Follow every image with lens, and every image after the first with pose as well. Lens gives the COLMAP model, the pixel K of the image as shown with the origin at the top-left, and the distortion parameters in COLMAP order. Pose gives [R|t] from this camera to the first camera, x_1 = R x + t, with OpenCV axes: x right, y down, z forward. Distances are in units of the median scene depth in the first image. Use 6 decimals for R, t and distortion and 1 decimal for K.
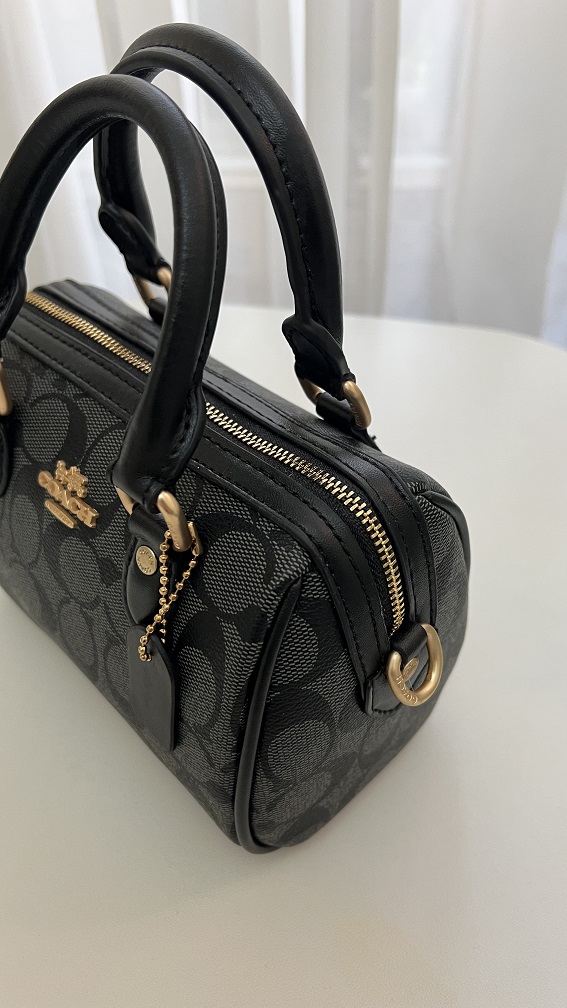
lens RADIAL K [[767.2, 0, 283.5], [0, 767.2, 504.0], [0, 0, 1]] dist [0.155609, -0.424762]
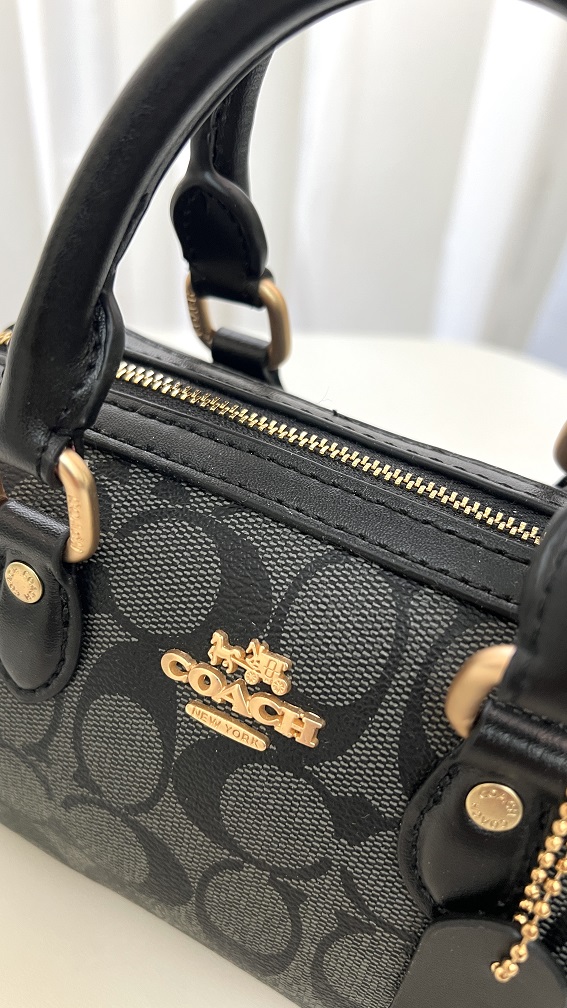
lens RADIAL K [[767.2, 0, 283.5], [0, 767.2, 504.0], [0, 0, 1]] dist [0.155609, -0.424762]
pose [[0.937867, -0.137263, 0.318692, -0.407488], [0.138529, 0.990180, 0.018808, -0.150426], [-0.318144, 0.026508, 0.947672, 0.459032]]
